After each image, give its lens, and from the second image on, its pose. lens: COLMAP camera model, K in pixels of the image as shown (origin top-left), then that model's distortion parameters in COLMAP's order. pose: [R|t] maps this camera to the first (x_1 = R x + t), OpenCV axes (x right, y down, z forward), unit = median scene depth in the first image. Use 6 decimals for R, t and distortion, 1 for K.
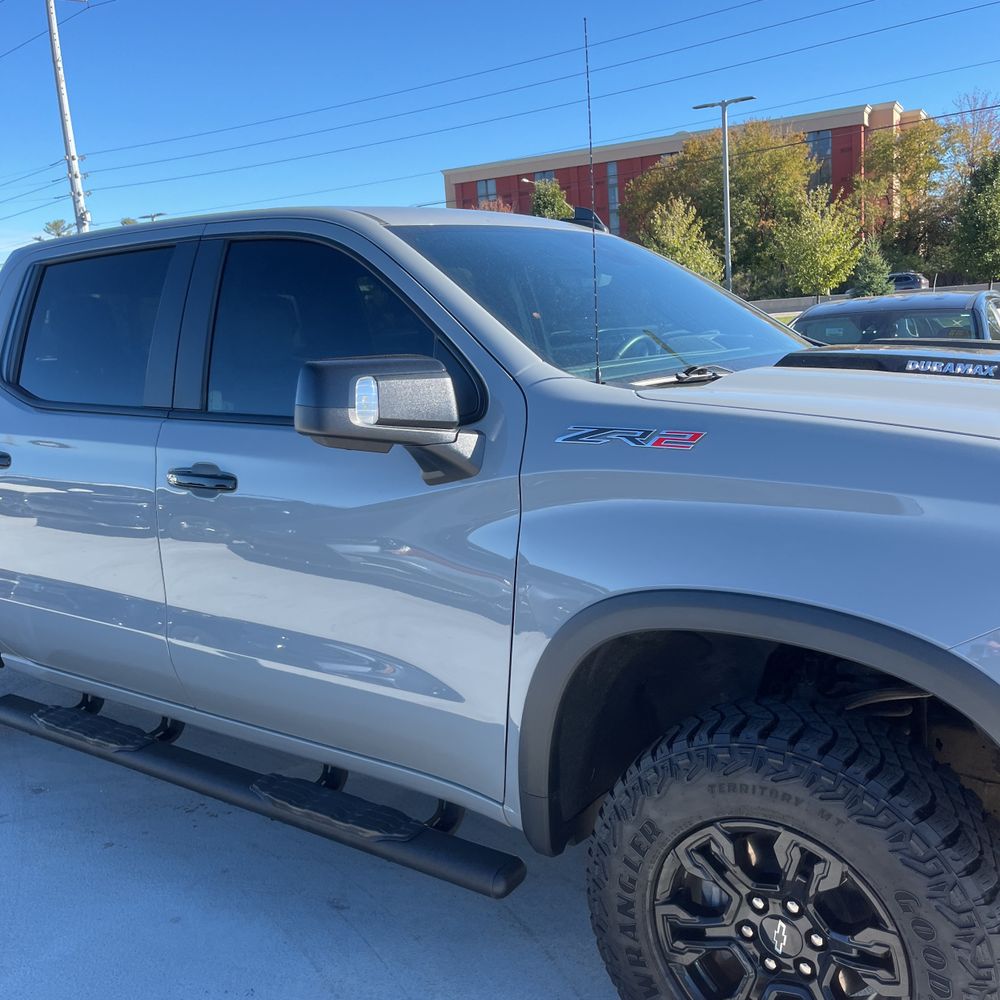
lens RADIAL K [[1012.5, 0, 498.7], [0, 1012.5, 494.8], [0, 0, 1]] dist [0.022191, 0.000000]
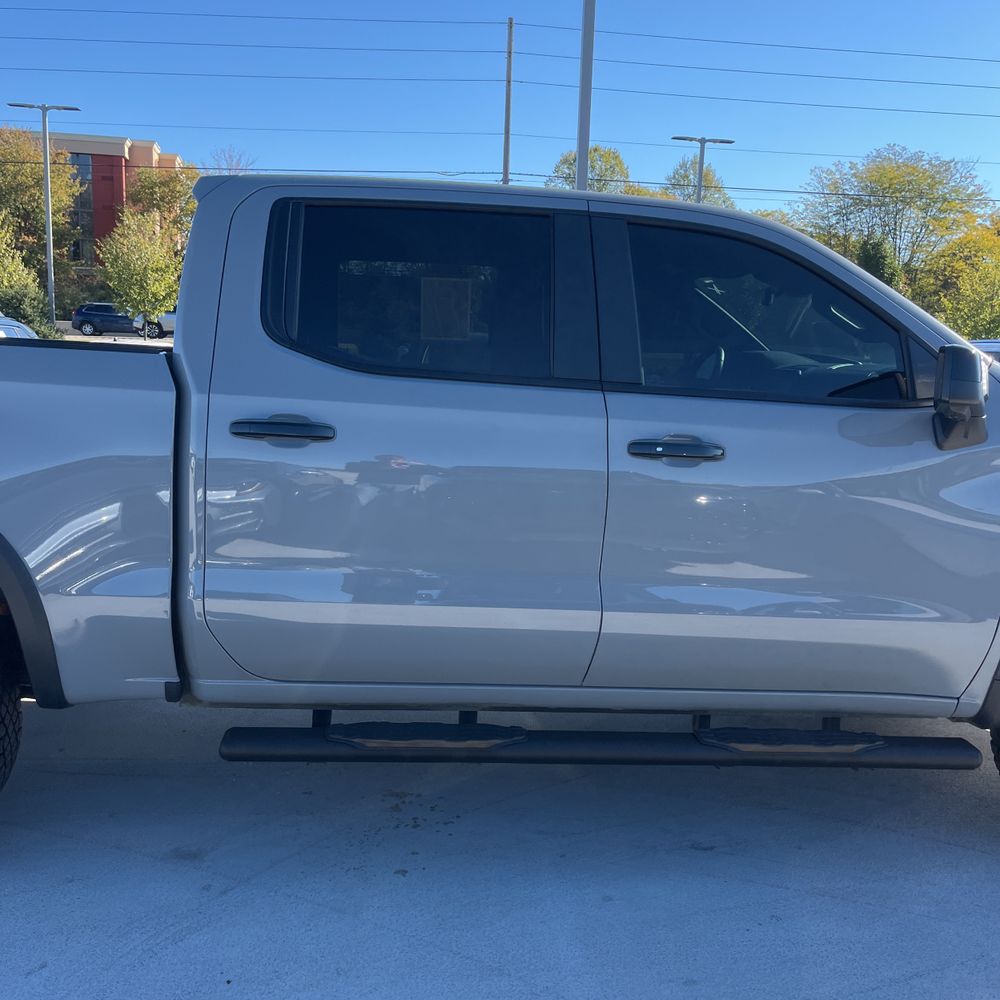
lens RADIAL K [[1012.5, 0, 493.8], [0, 1012.5, 498.7], [0, 0, 1]] dist [0.022191, 0.000000]
pose [[0.755935, -0.010487, 0.654563, -0.087653], [0.027836, 0.999482, -0.016135, 0.003607], [-0.654055, 0.030417, 0.755835, 0.026749]]
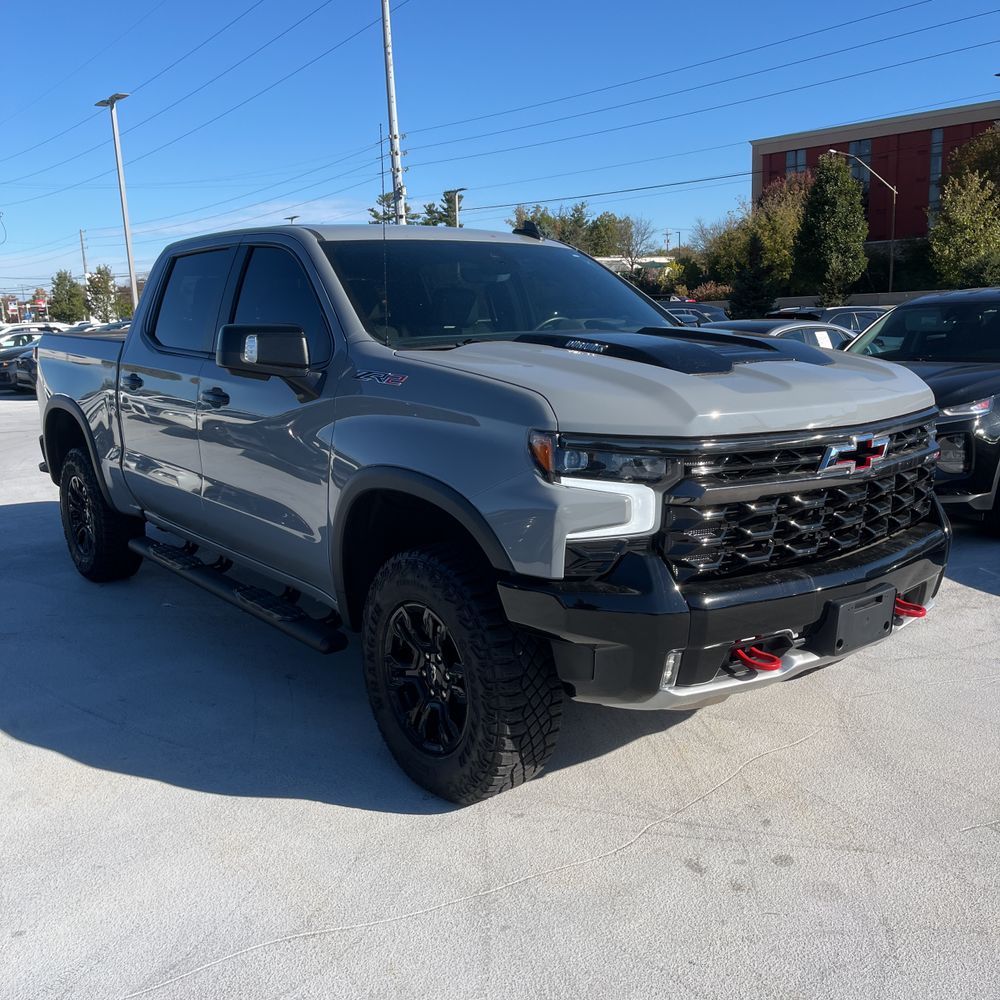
lens RADIAL K [[1012.5, 0, 507.6], [0, 1012.5, 510.4], [0, 0, 1]] dist [0.022191, 0.000000]
pose [[0.957690, 0.087341, -0.274230, 0.047874], [-0.076015, 0.995766, 0.051682, 0.003575], [0.277583, -0.028649, 0.960275, -0.033657]]
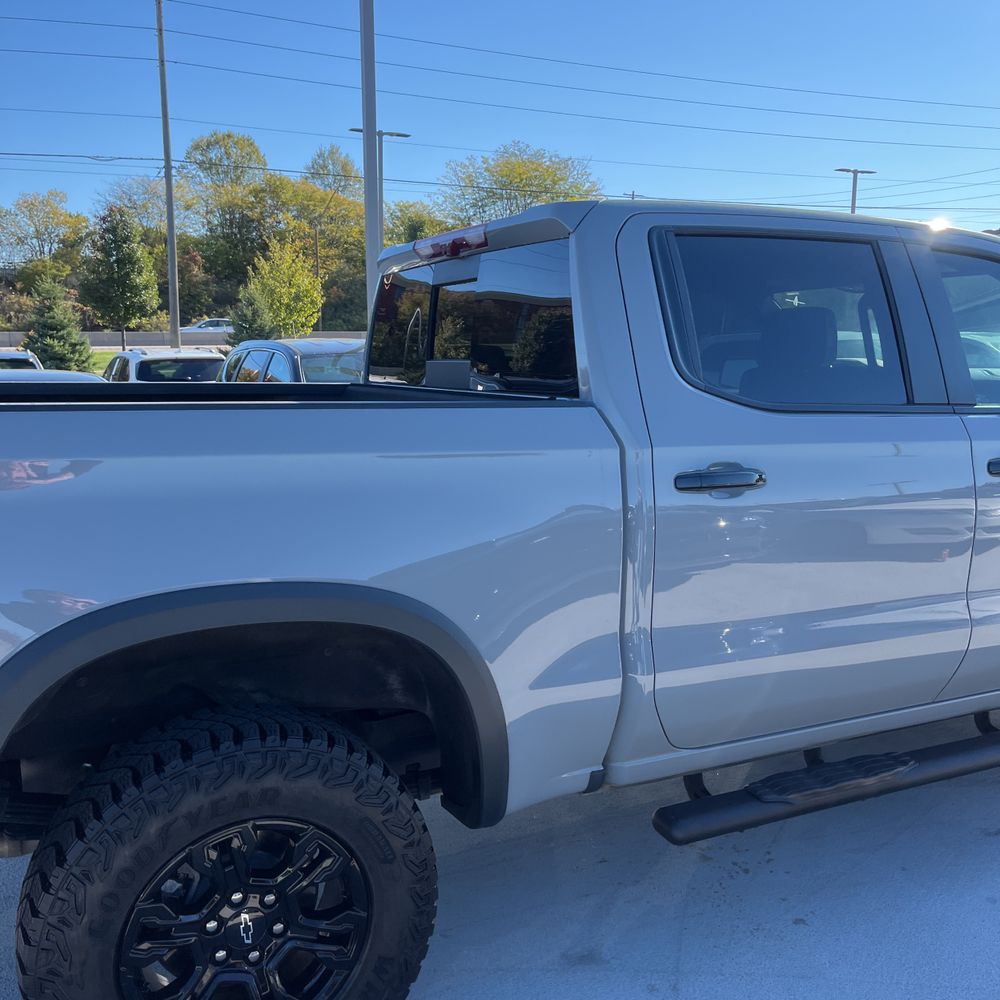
lens RADIAL K [[1012.5, 0, 496.2], [0, 1012.5, 500.9], [0, 0, 1]] dist [0.022191, 0.000000]
pose [[0.484395, -0.075733, 0.871565, -0.119830], [0.116635, 0.992943, 0.021457, -0.005405], [-0.867039, 0.091262, 0.489810, 0.074948]]
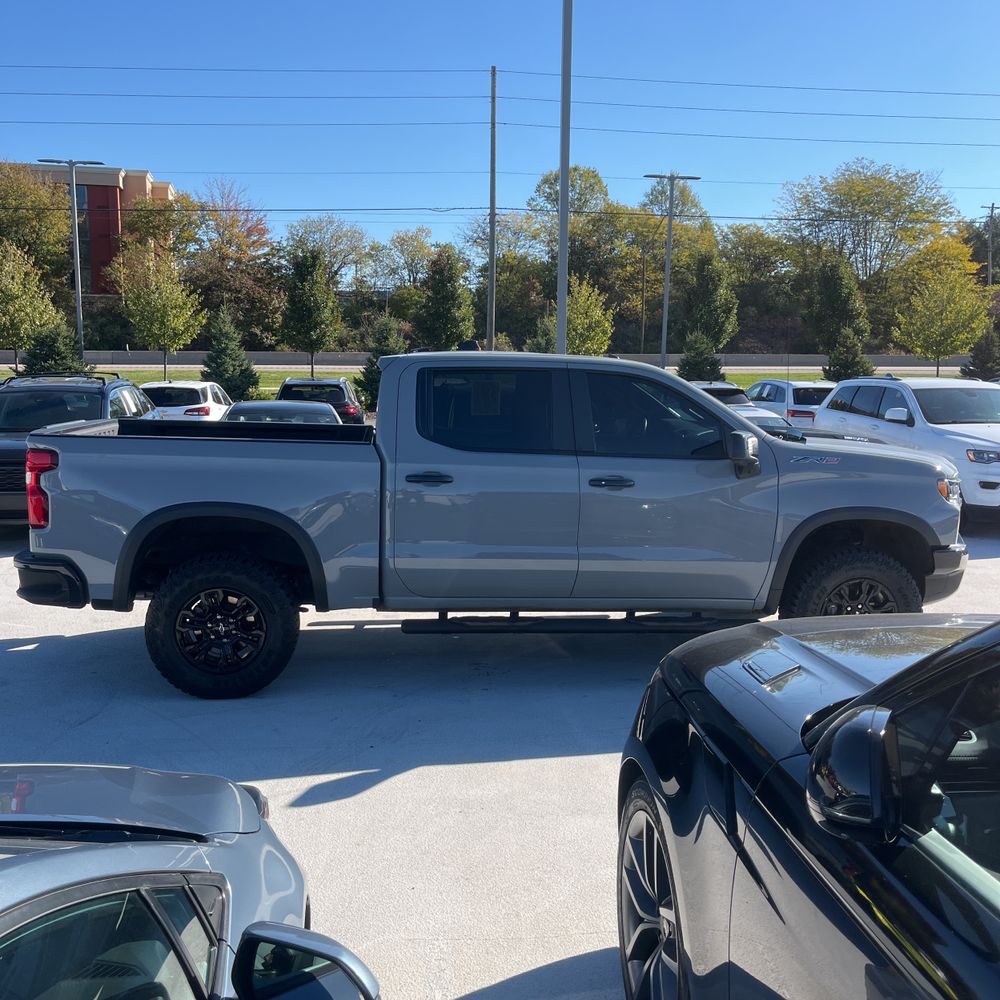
lens RADIAL K [[1012.5, 0, 483.0], [0, 1012.5, 504.7], [0, 0, 1]] dist [0.022191, 0.000000]
pose [[0.755645, -0.027964, 0.654384, -0.152962], [0.054203, 0.998331, -0.019928, 0.004806], [-0.652734, 0.050528, 0.755900, -0.037505]]
